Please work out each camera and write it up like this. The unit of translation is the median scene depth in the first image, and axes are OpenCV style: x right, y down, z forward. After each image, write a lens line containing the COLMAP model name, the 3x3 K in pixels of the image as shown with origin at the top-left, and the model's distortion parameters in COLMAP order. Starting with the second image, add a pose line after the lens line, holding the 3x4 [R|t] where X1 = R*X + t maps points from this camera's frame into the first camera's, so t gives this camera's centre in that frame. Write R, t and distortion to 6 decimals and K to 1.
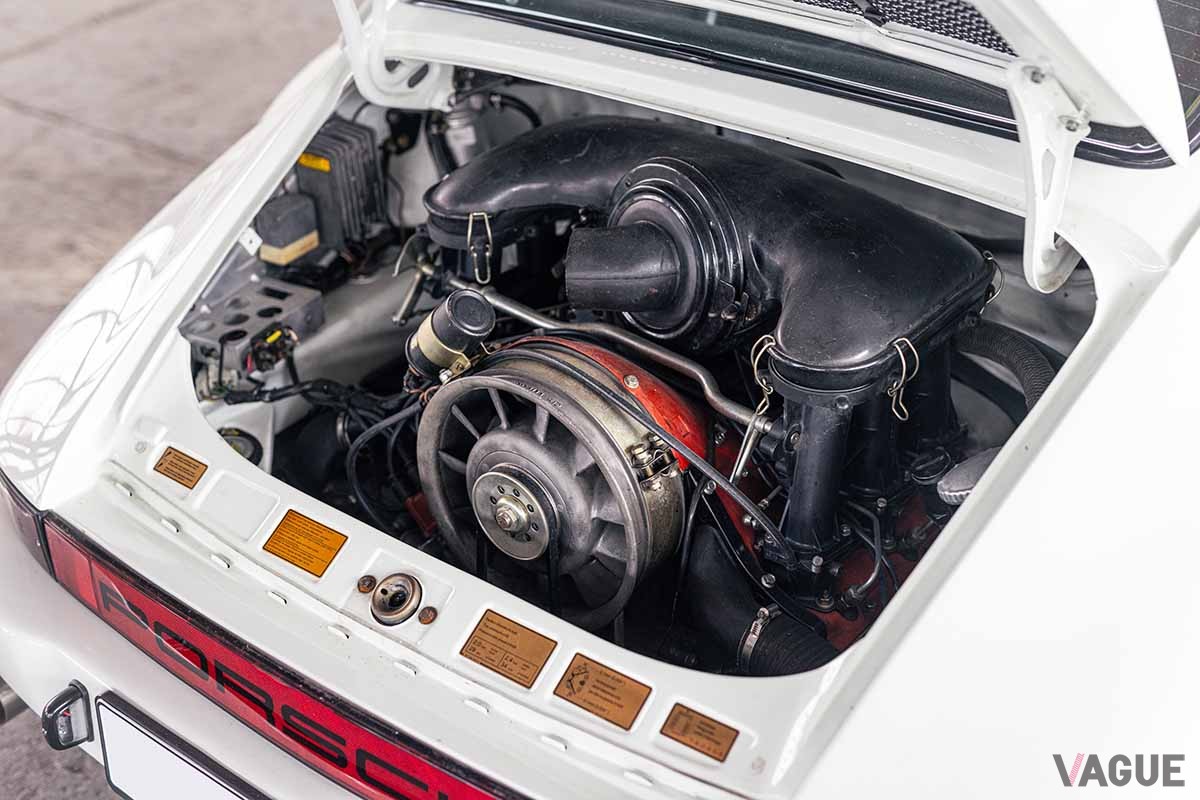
lens RADIAL K [[1753.6, 0, 606.5], [0, 1753.6, 401.7], [0, 0, 1]] dist [0.013126, 0.000000]
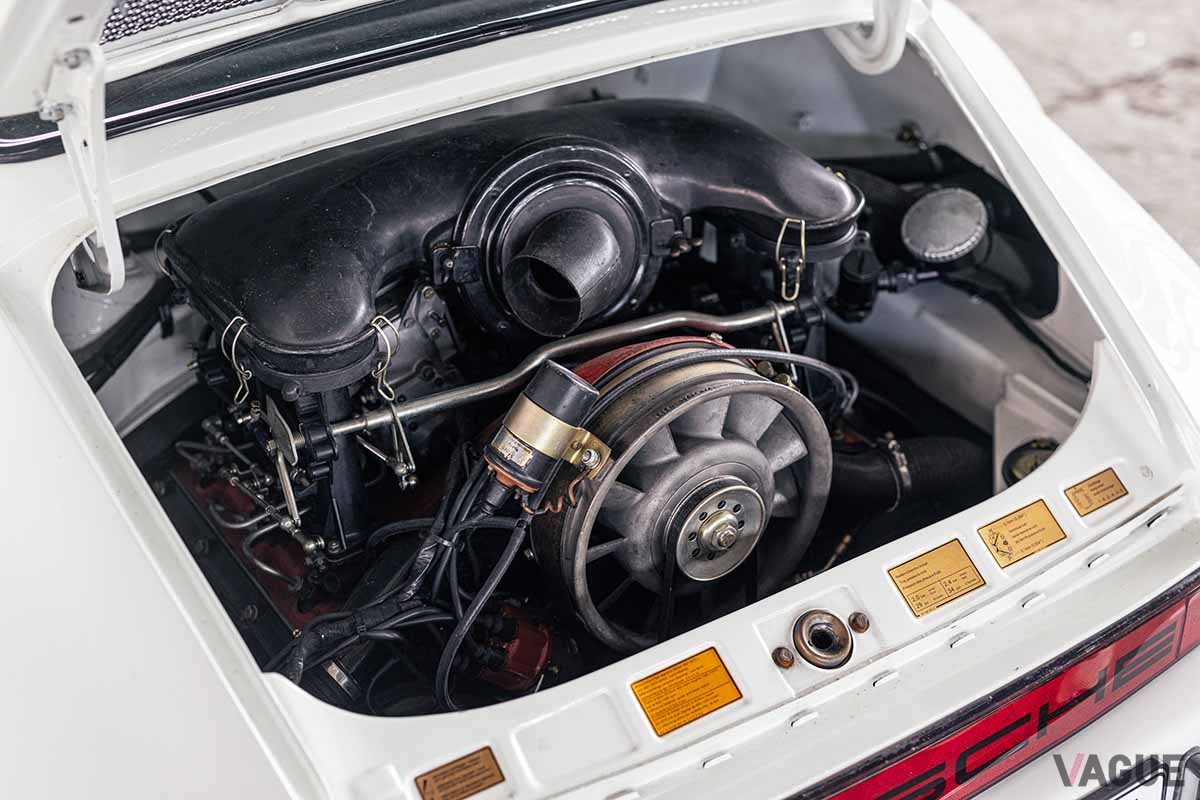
lens RADIAL K [[1753.6, 0, 605.7], [0, 1753.6, 399.4], [0, 0, 1]] dist [0.013126, 0.000000]
pose [[0.293313, -0.485424, 0.823608, -0.854332], [0.475784, 0.821354, 0.314654, -0.332238], [-0.829215, 0.299568, 0.471871, 0.647899]]
